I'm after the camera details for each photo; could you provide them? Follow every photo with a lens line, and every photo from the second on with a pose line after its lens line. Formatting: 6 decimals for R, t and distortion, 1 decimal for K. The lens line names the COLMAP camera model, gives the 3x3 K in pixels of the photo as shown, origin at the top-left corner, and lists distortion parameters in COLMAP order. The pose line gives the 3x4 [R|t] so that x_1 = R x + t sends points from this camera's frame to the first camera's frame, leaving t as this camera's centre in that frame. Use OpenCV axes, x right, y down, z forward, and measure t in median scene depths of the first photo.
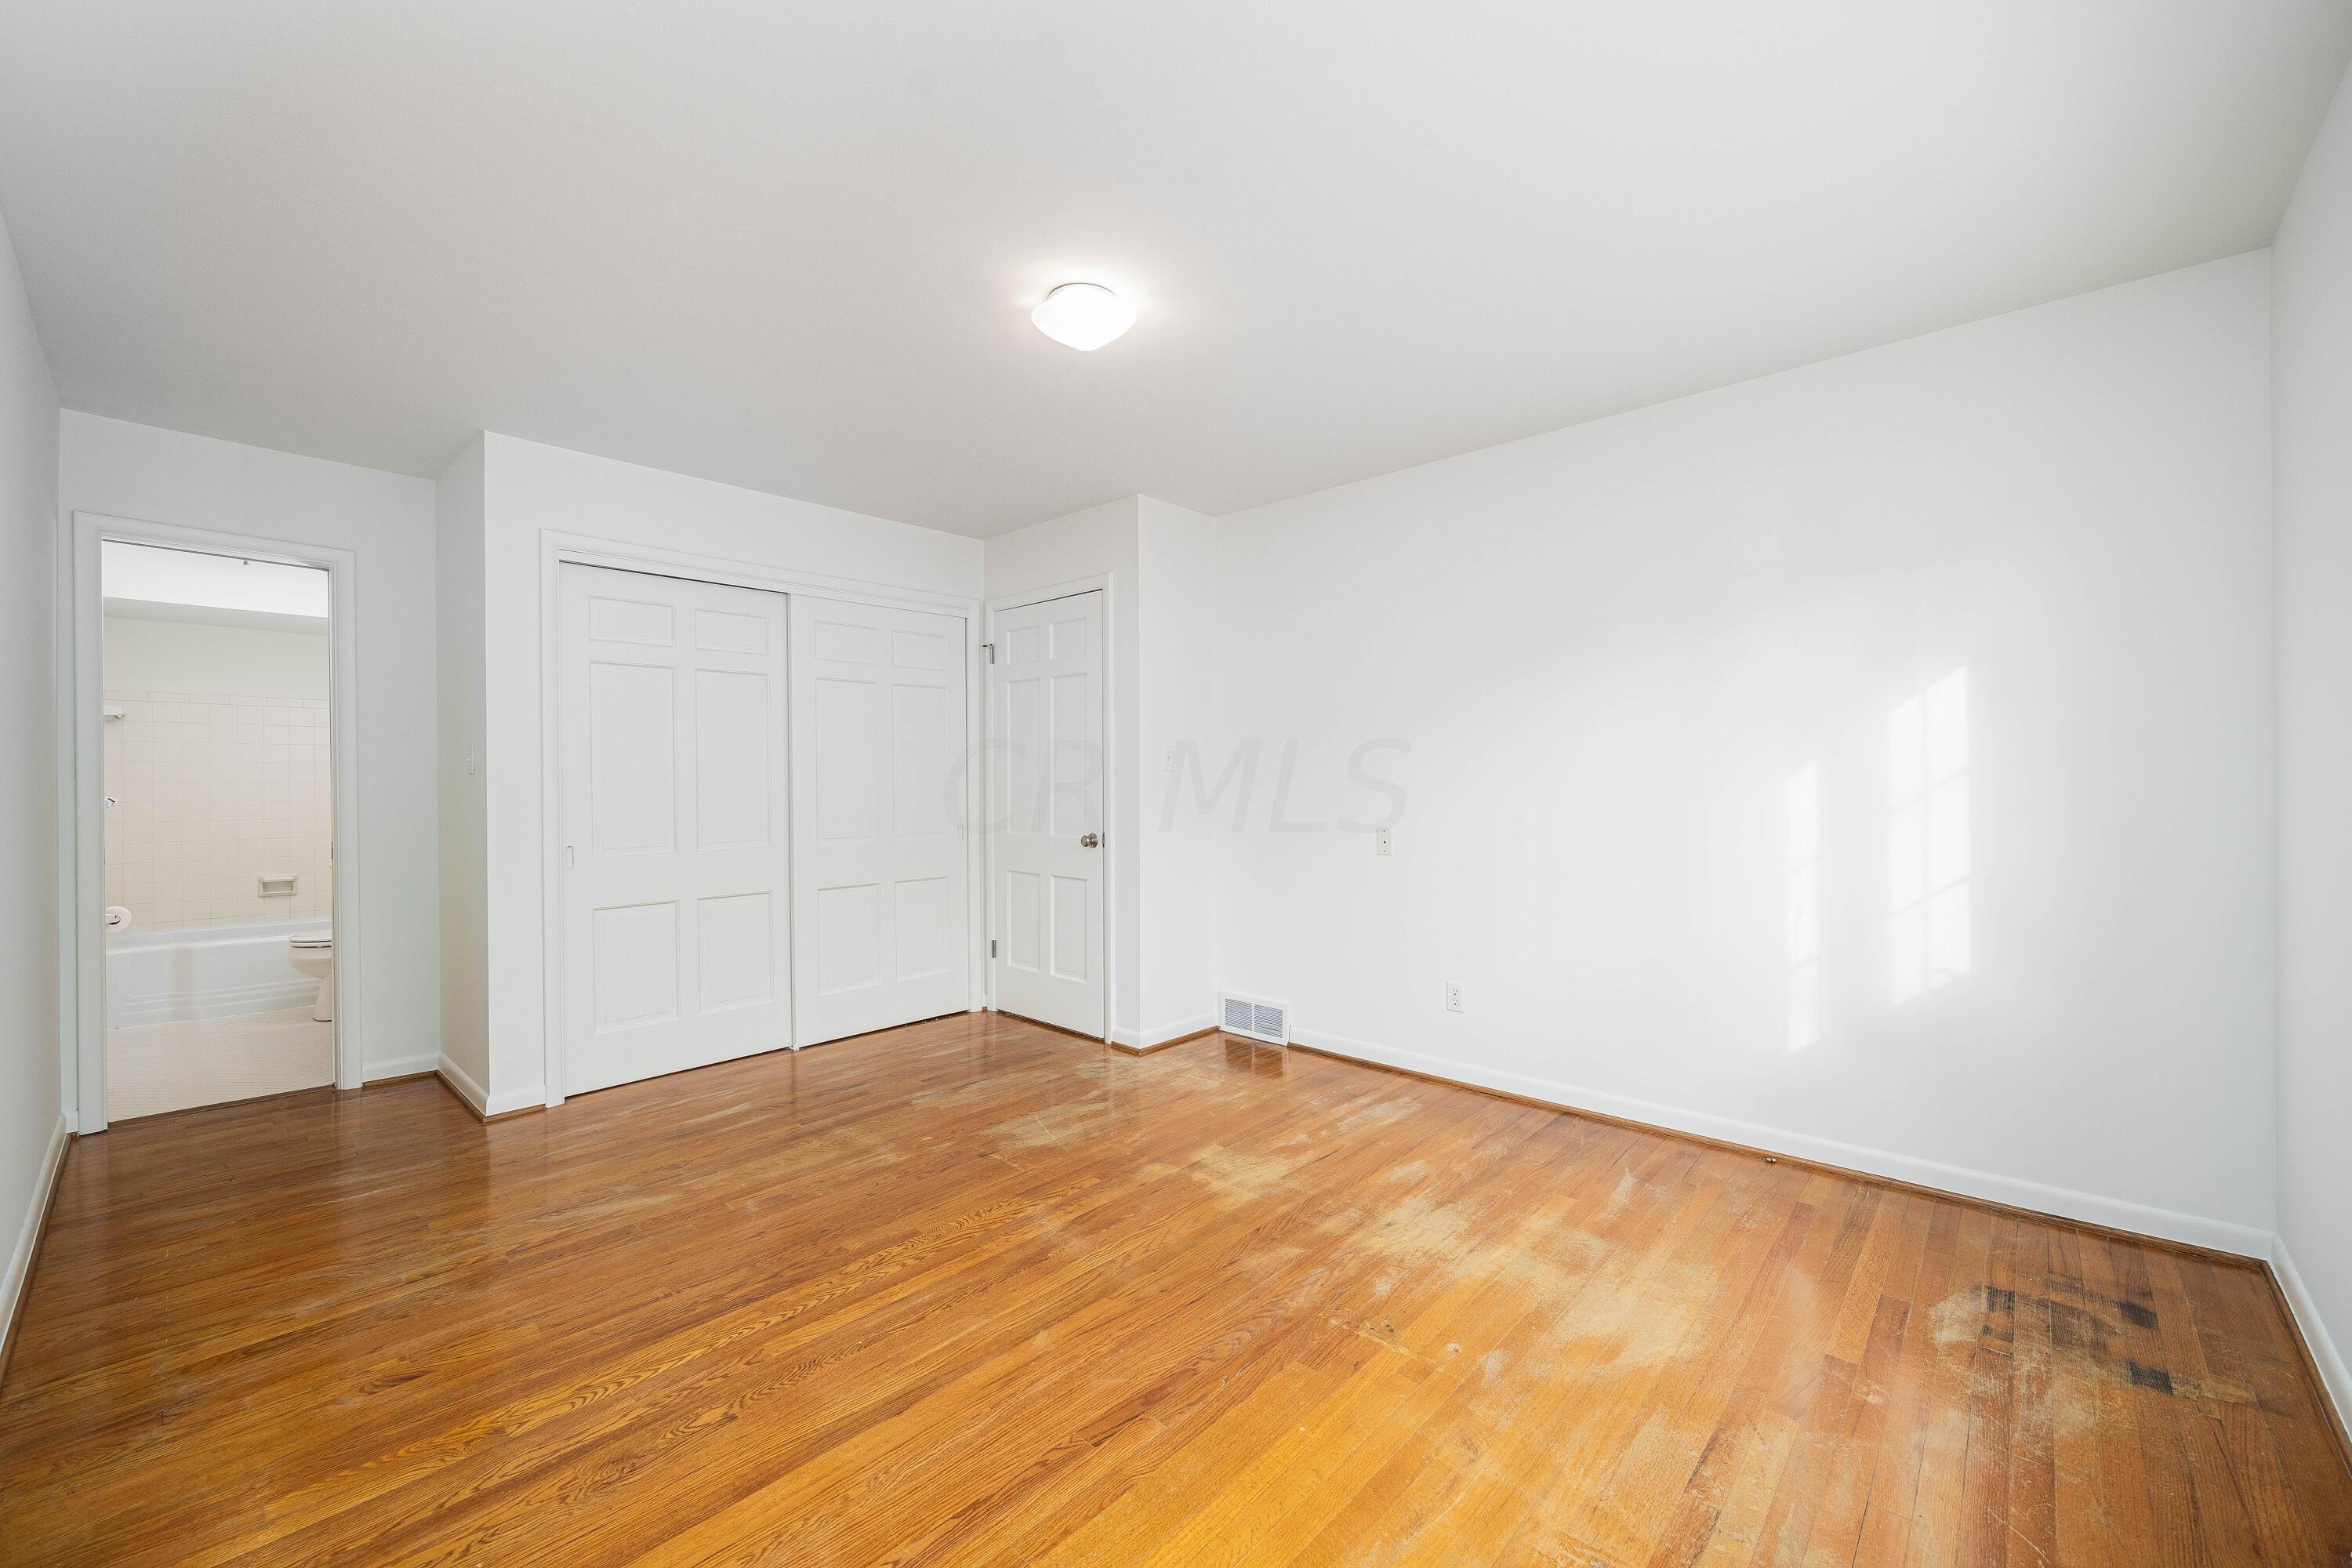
lens RADIAL K [[935.7, 0, 1175.8], [0, 935.7, 787.9], [0, 0, 1]] dist [-0.007816, 0.001716]
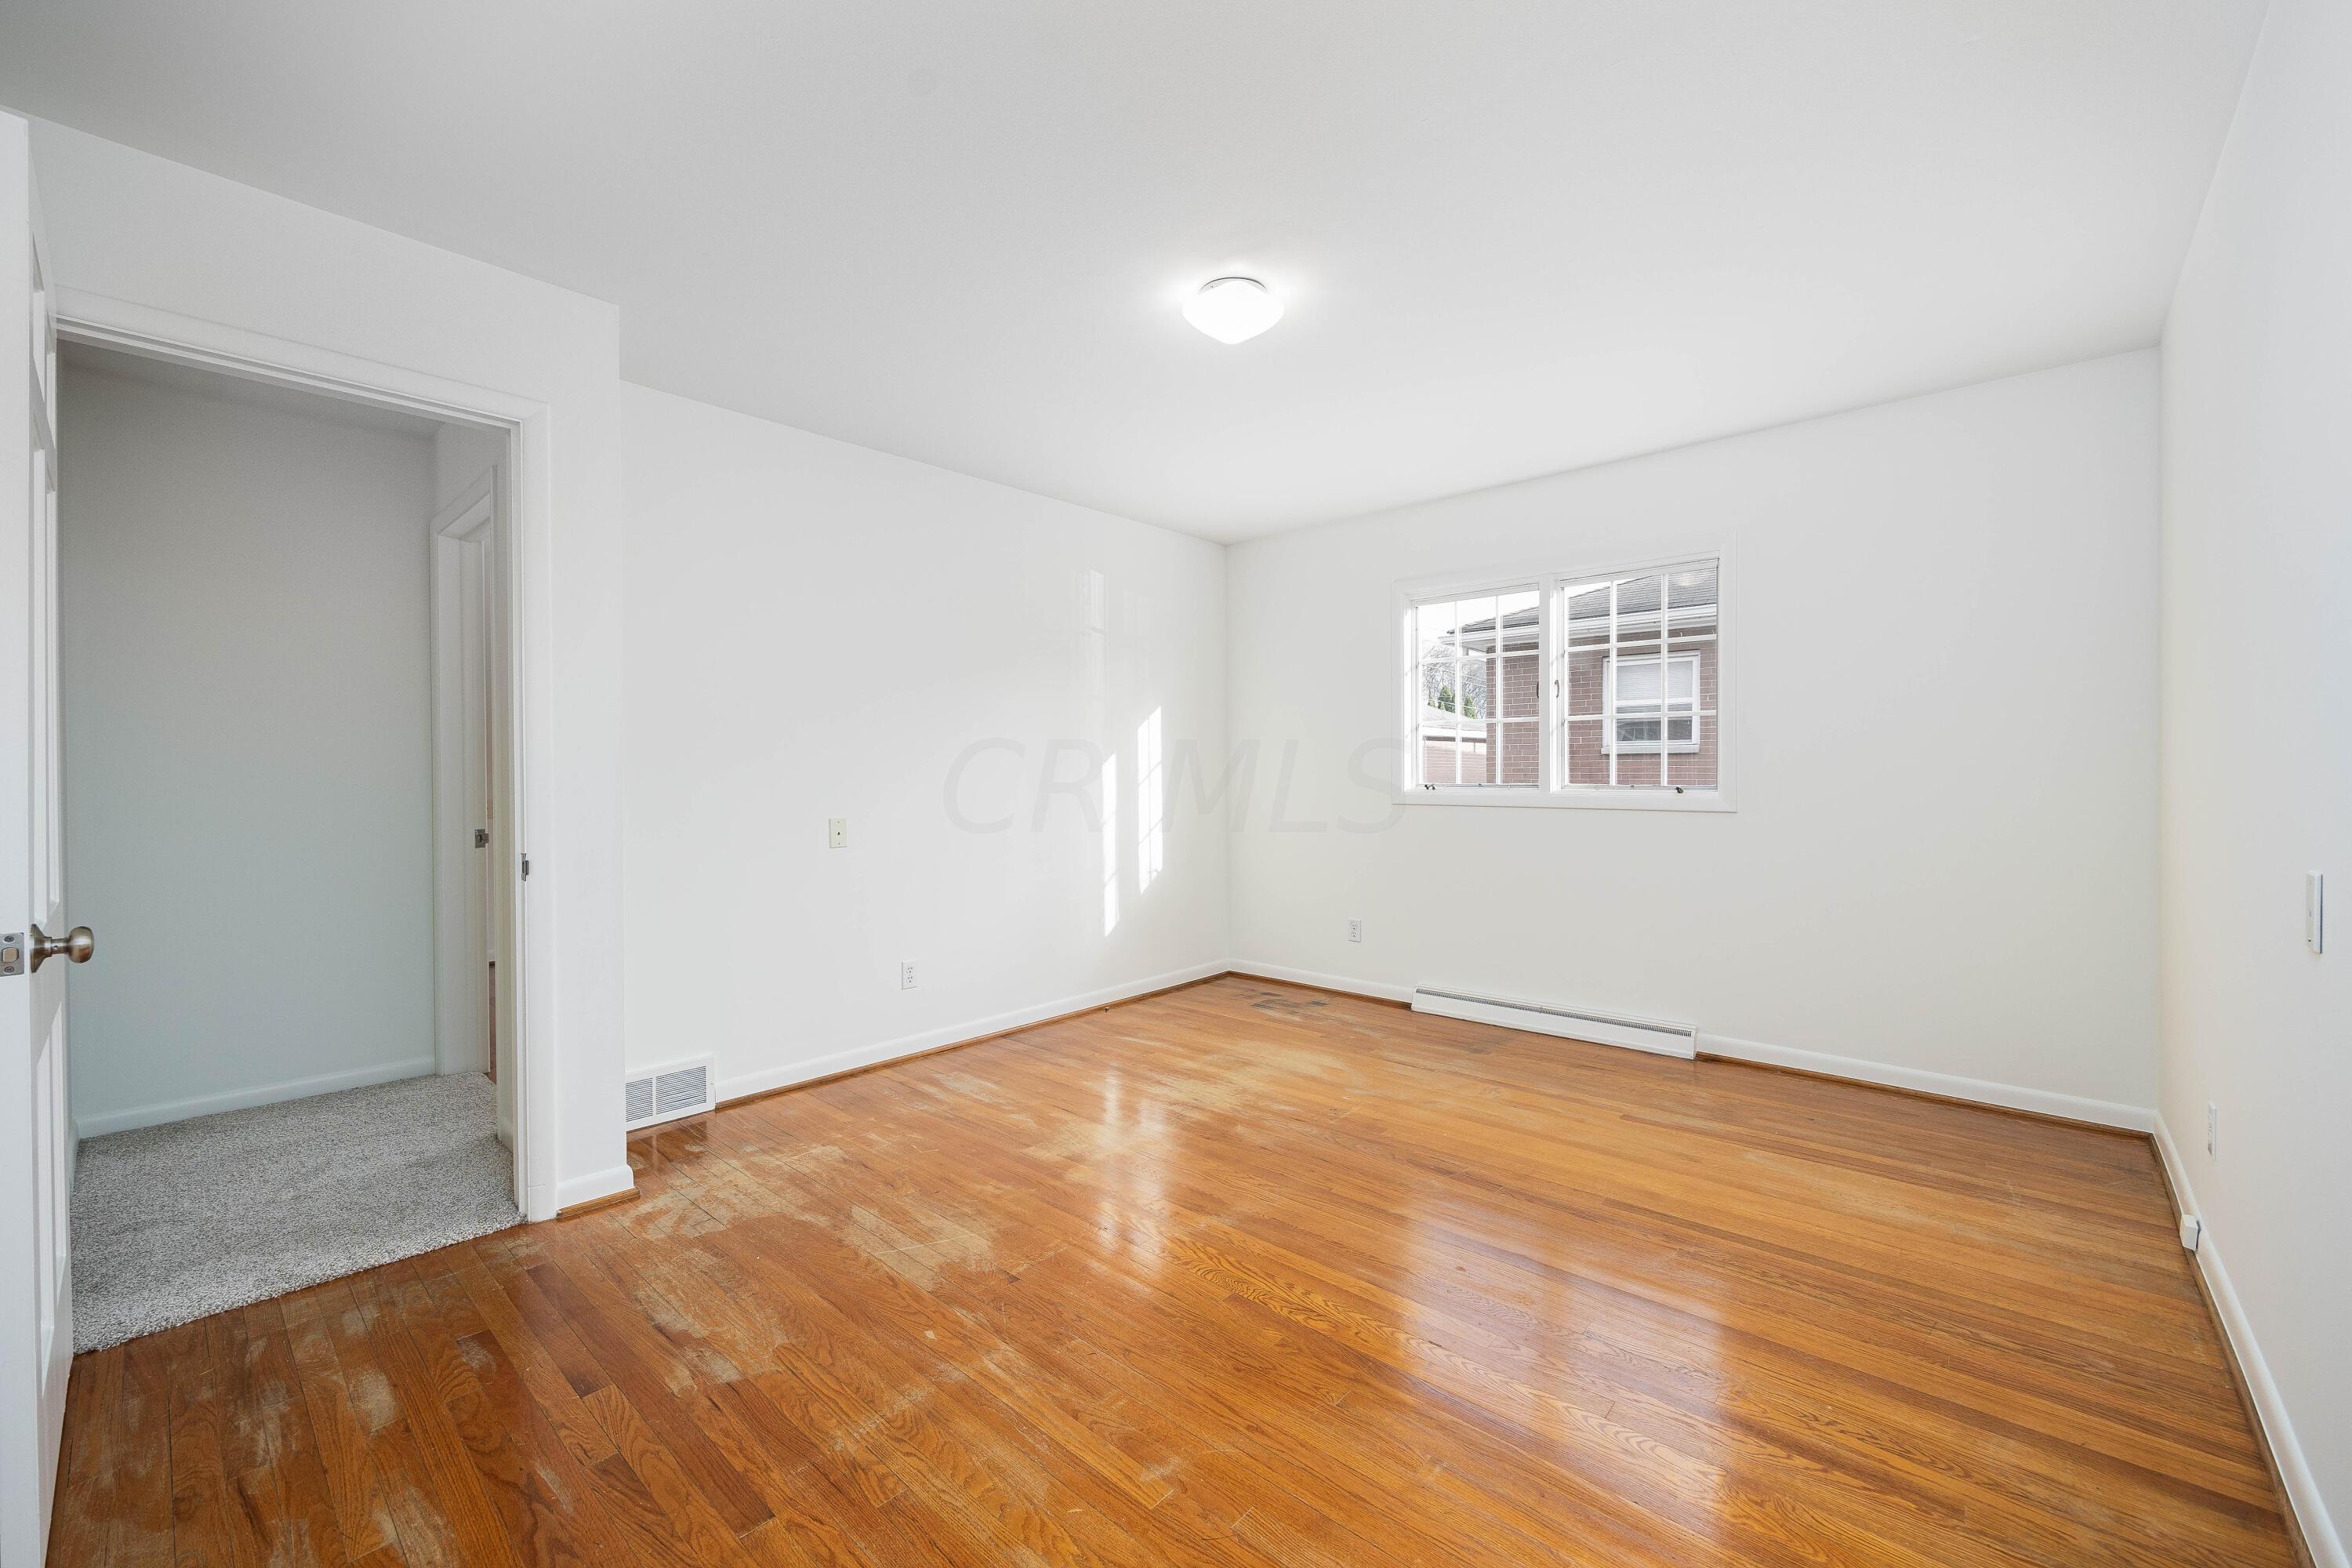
lens RADIAL K [[935.7, 0, 1166.3], [0, 935.7, 779.3], [0, 0, 1]] dist [-0.007816, 0.001716]
pose [[-0.006283, -0.001010, 0.999980, -1.013008], [0.017294, 0.999850, 0.001118, 0.012137], [-0.999831, 0.017300, -0.006265, 0.965978]]
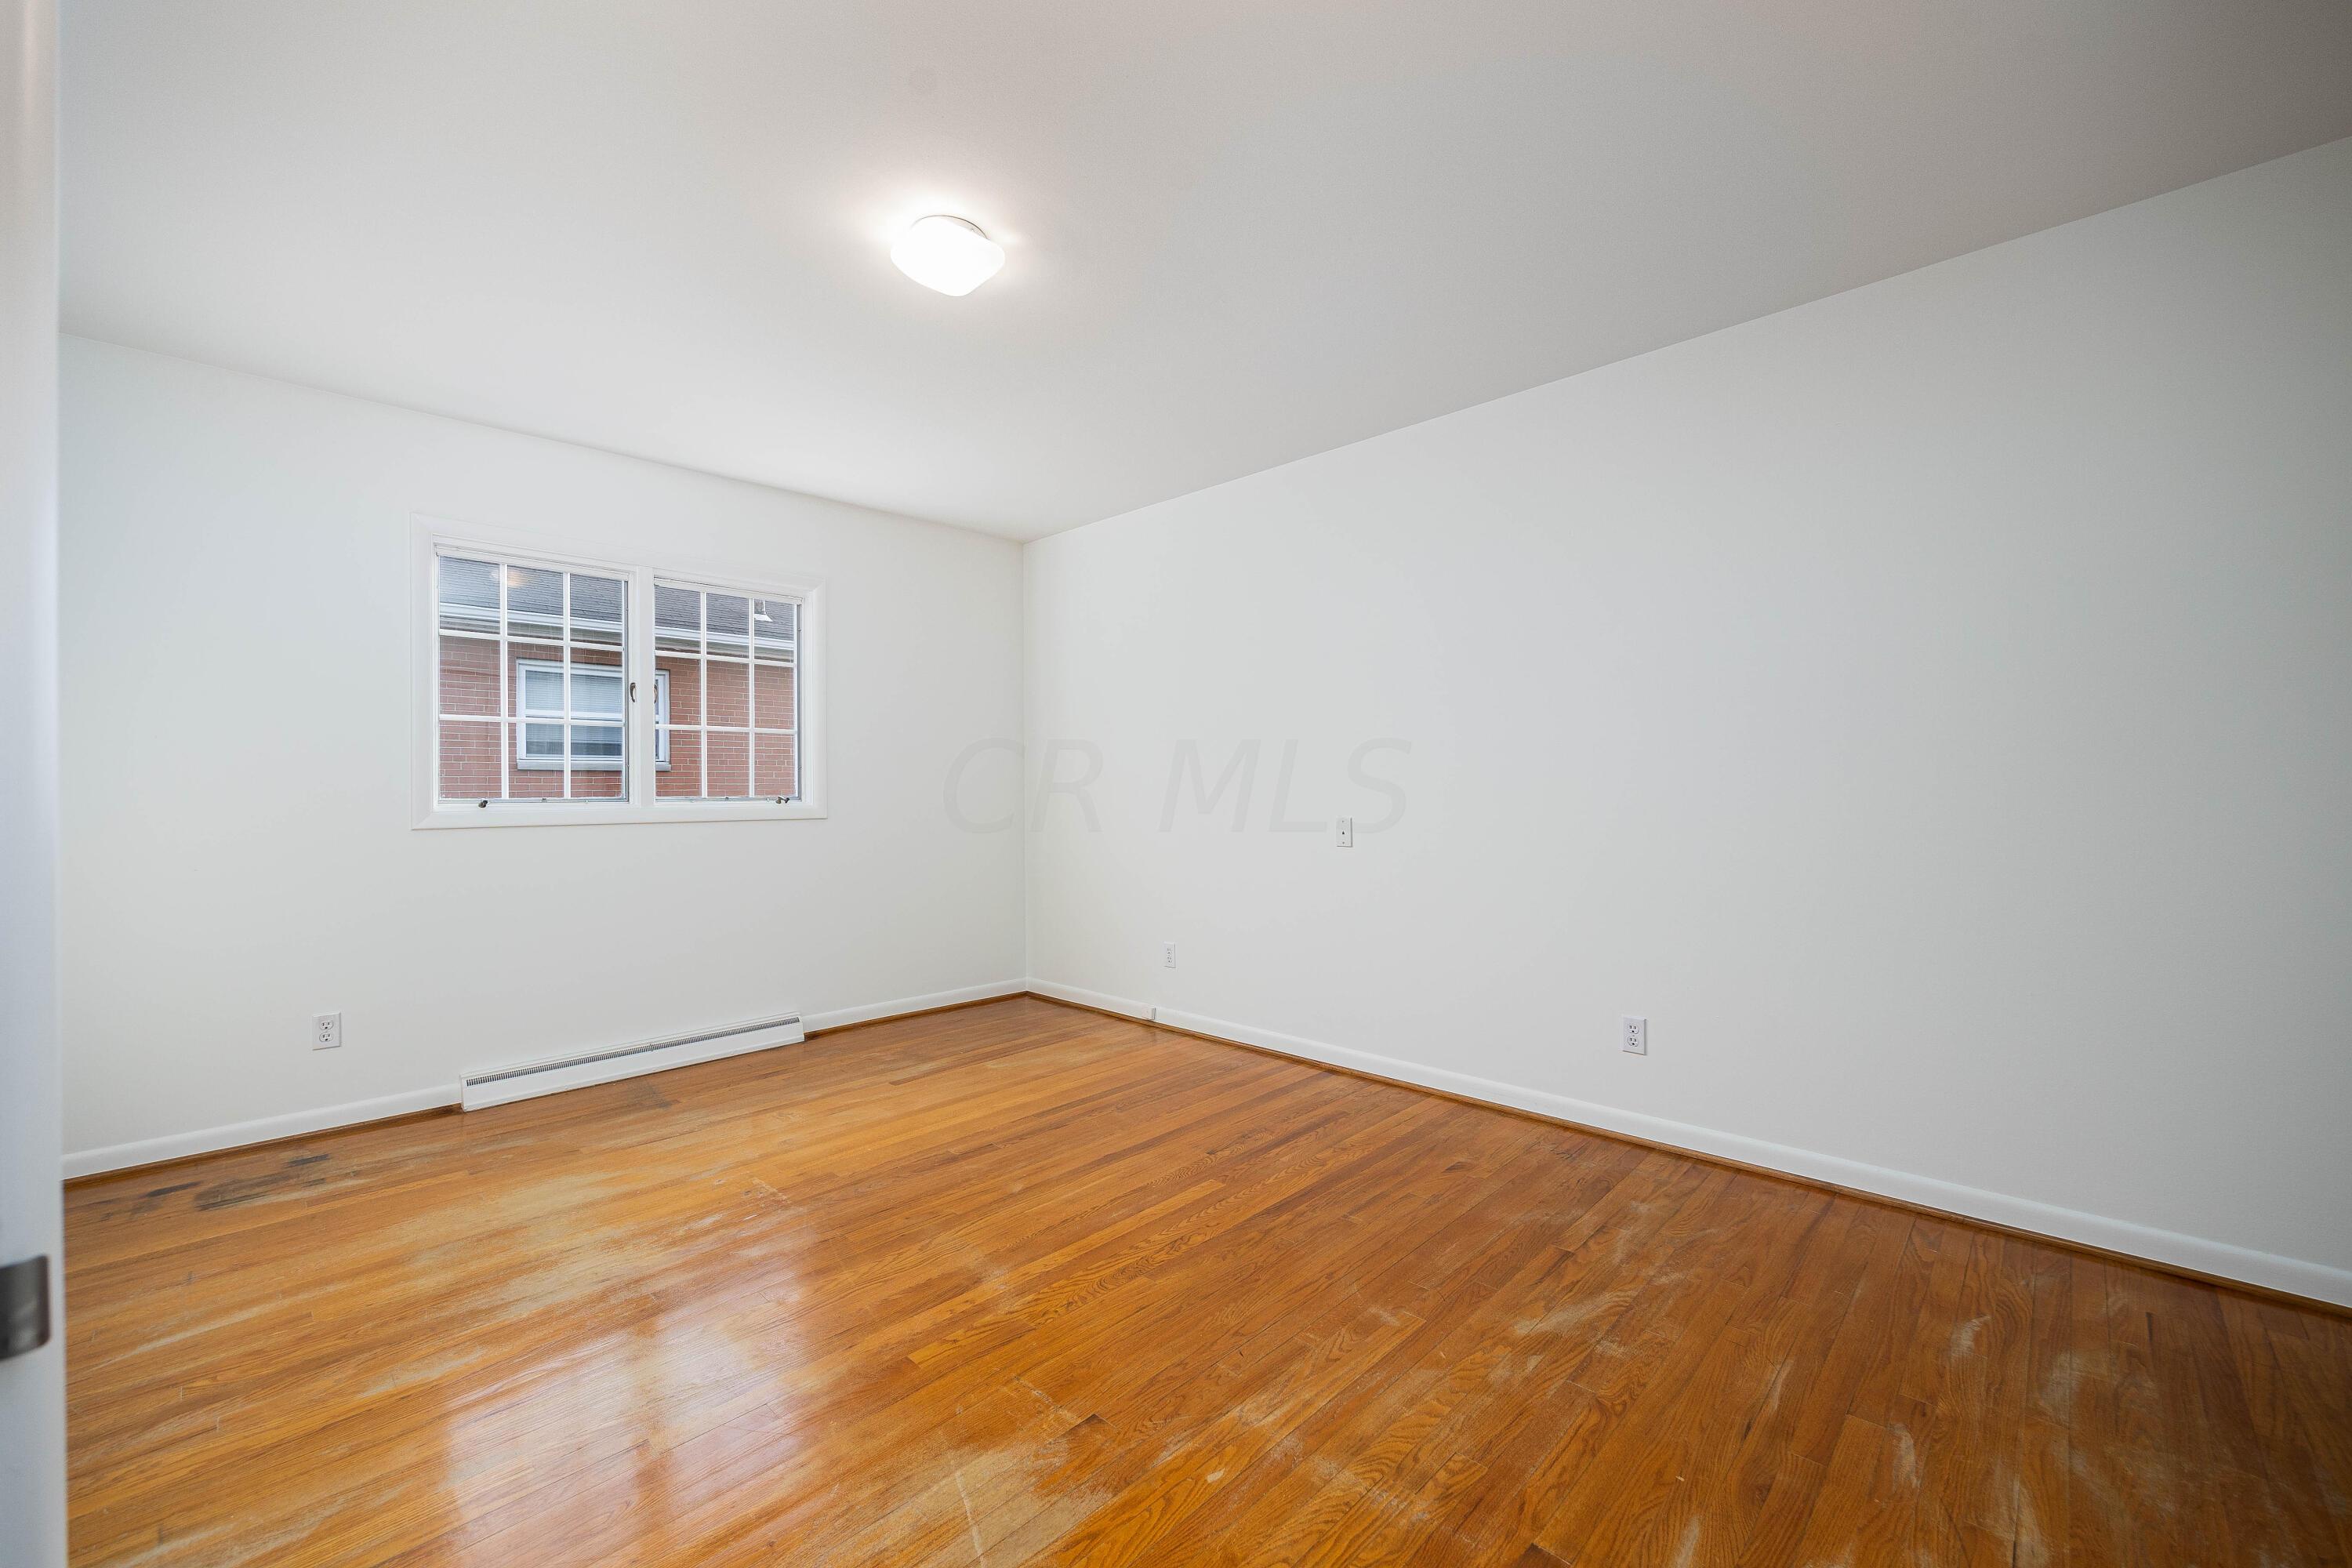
lens RADIAL K [[935.7, 0, 1169.7], [0, 935.7, 785.2], [0, 0, 1]] dist [-0.007816, 0.001716]
pose [[-0.999493, 0.013350, 0.028895, -0.299602], [0.013695, 0.999837, 0.011751, 0.007763], [-0.028733, 0.012140, -0.999513, 1.704520]]
